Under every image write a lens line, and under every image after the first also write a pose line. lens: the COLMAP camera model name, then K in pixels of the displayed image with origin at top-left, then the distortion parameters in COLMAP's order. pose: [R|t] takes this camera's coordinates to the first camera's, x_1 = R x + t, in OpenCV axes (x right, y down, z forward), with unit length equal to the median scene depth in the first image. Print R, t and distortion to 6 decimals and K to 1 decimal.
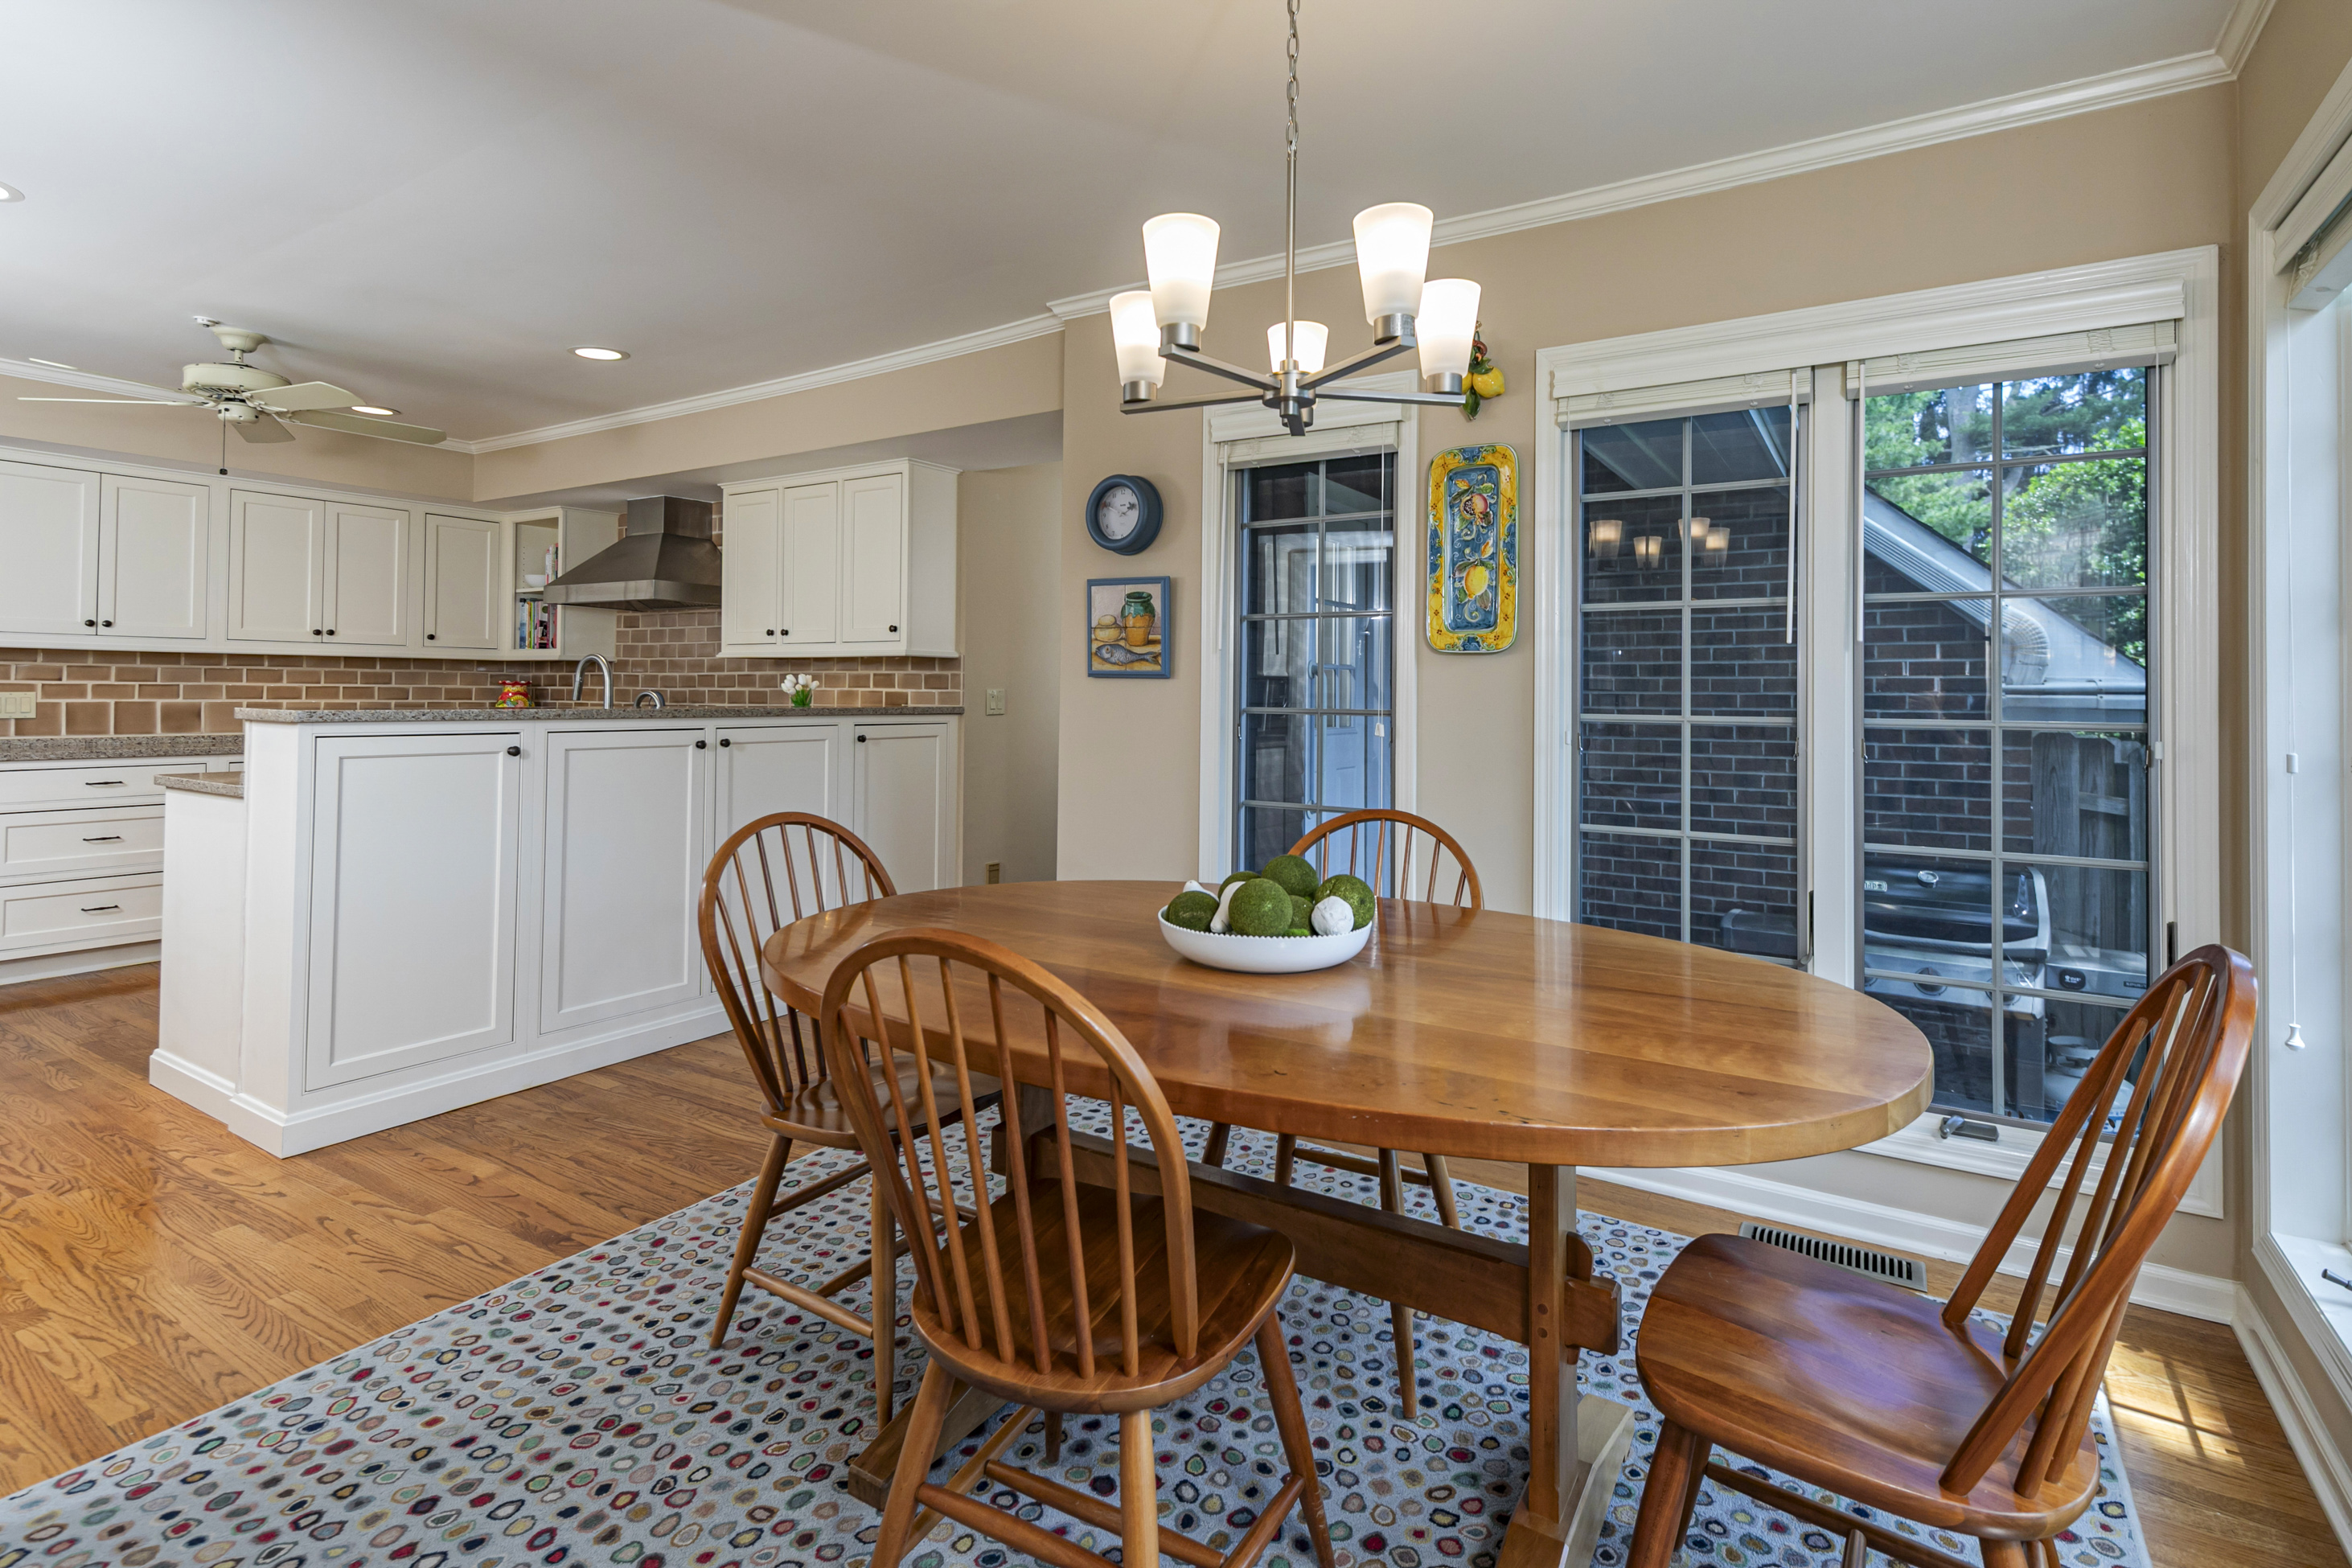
lens RADIAL K [[1151.6, 0, 1184.2], [0, 1151.6, 729.5], [0, 0, 1]] dist [0.029538, -0.010780]
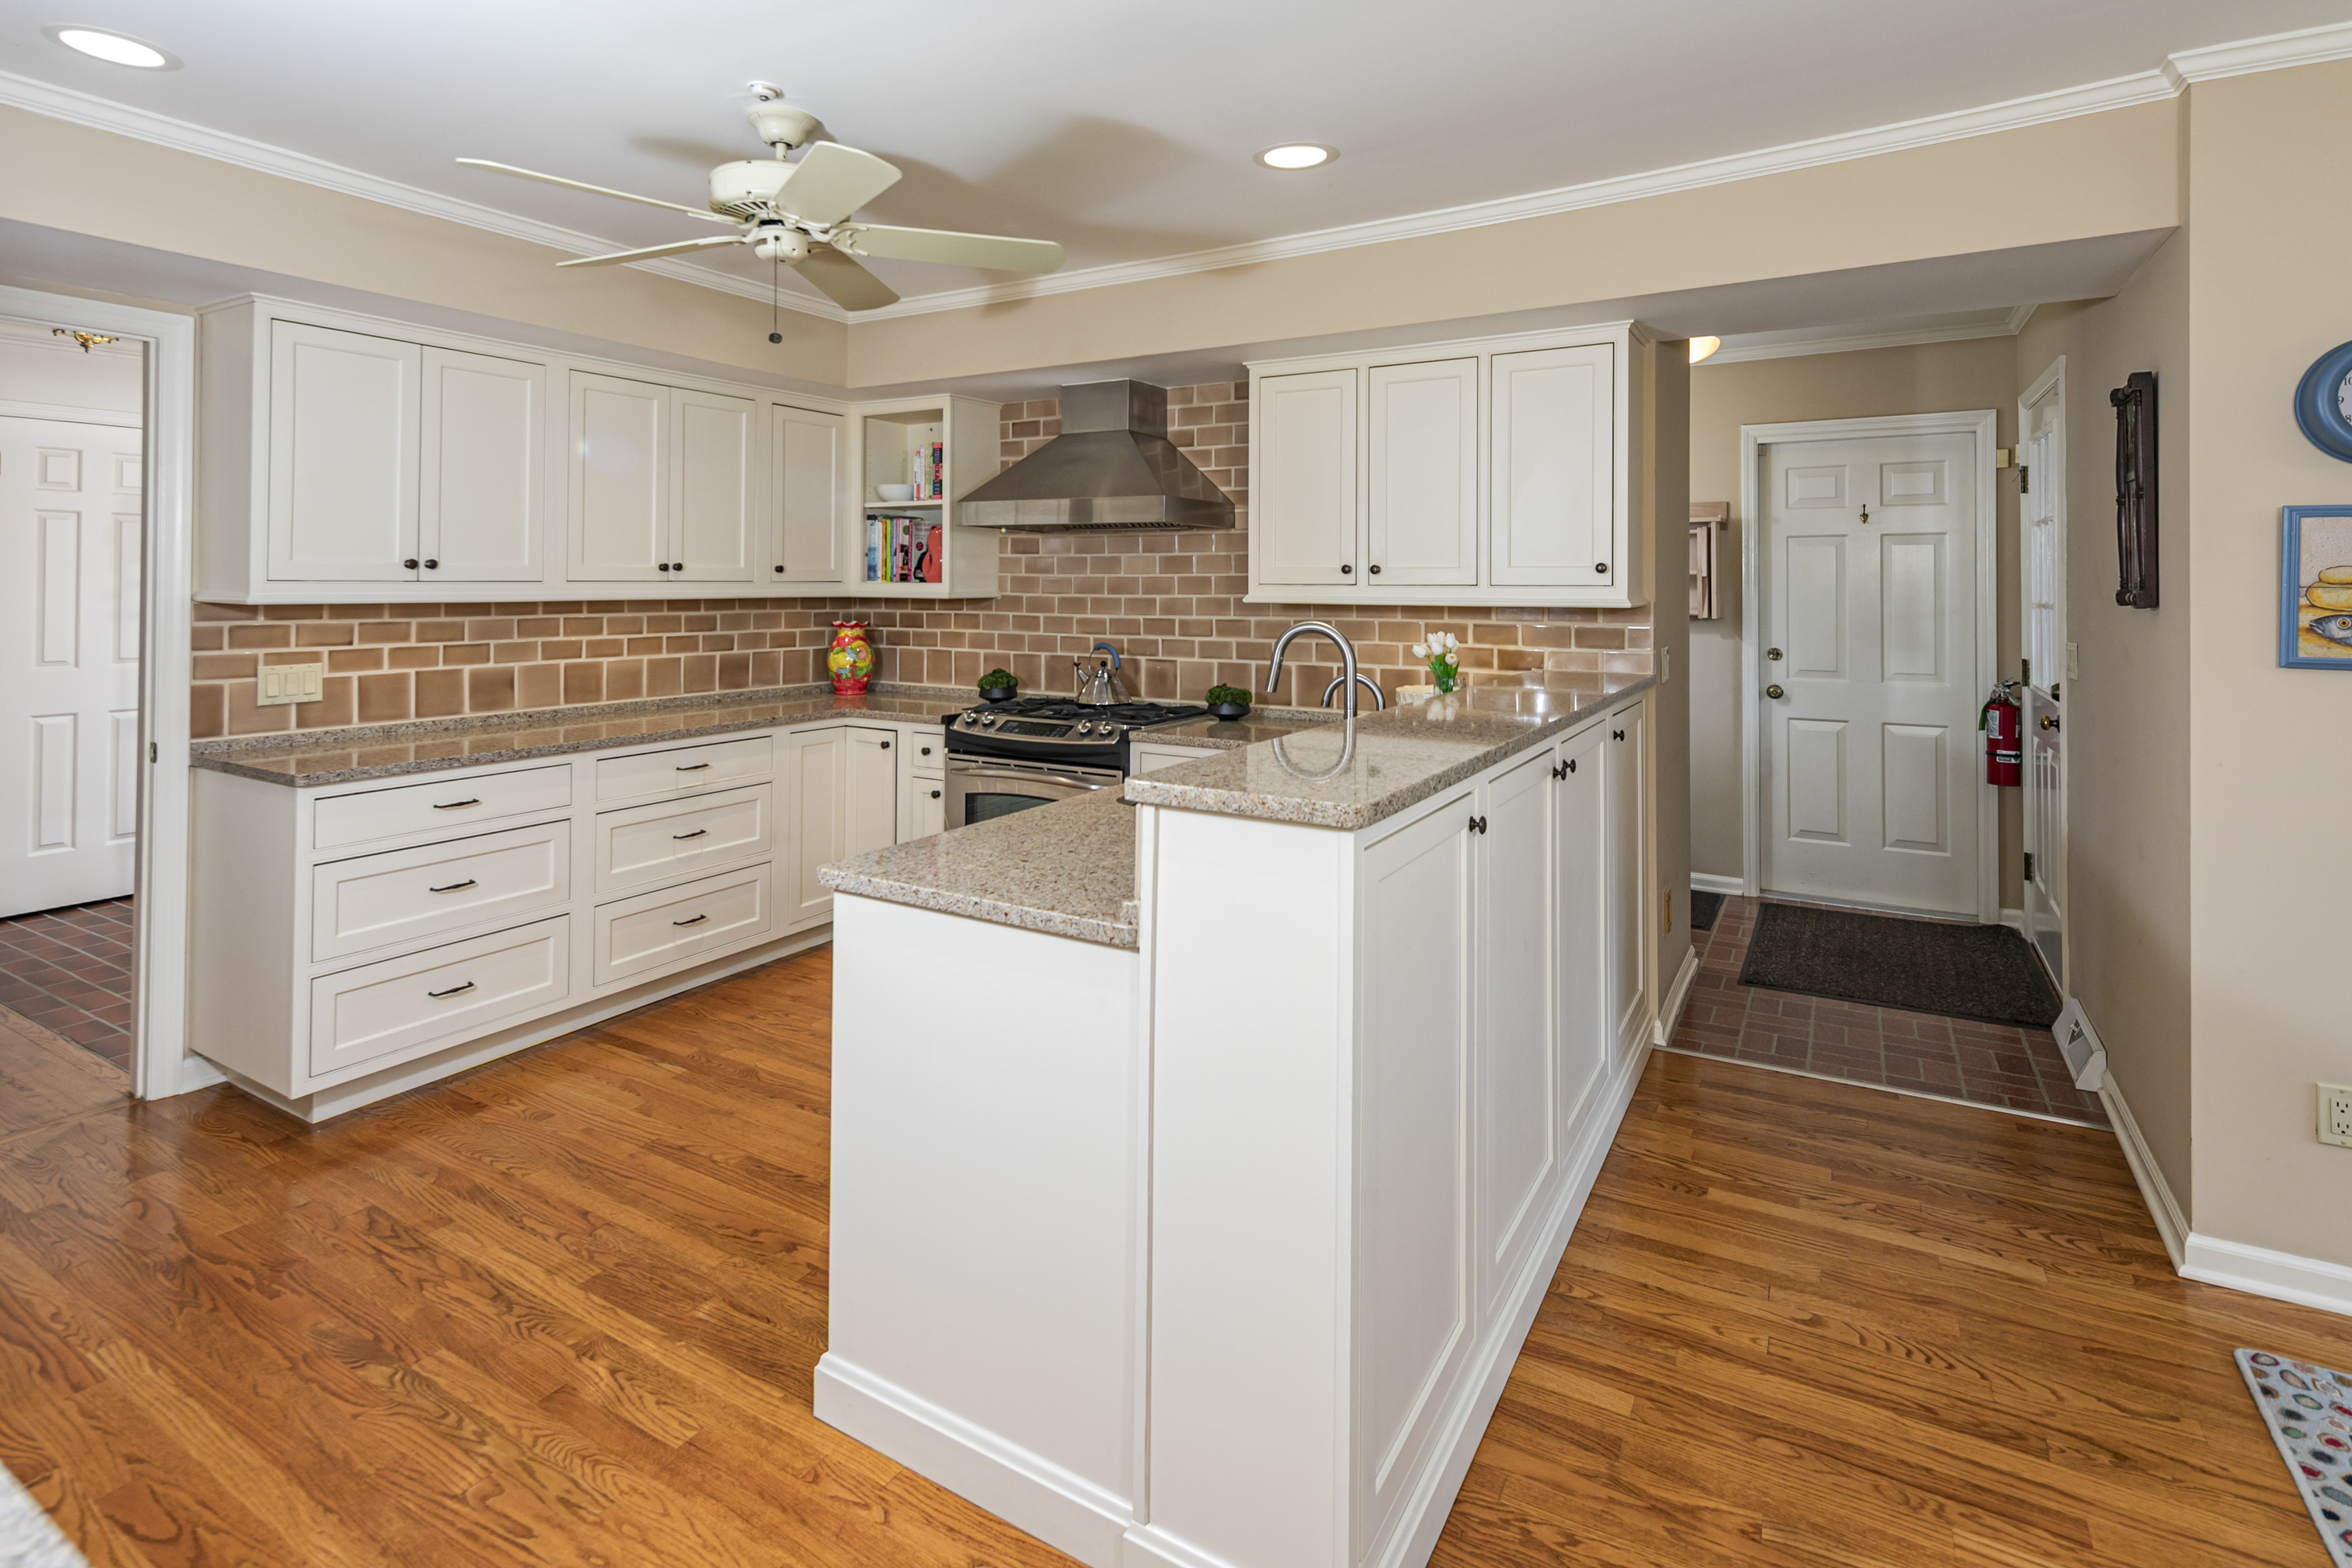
lens RADIAL K [[1151.6, 0, 1203.8], [0, 1151.6, 629.3], [0, 0, 1]] dist [0.029538, -0.010780]
pose [[0.999212, -0.005921, 0.039244, -0.459983], [0.005683, 0.999965, 0.006180, -0.049860], [-0.039279, -0.005952, 0.999211, 0.279729]]
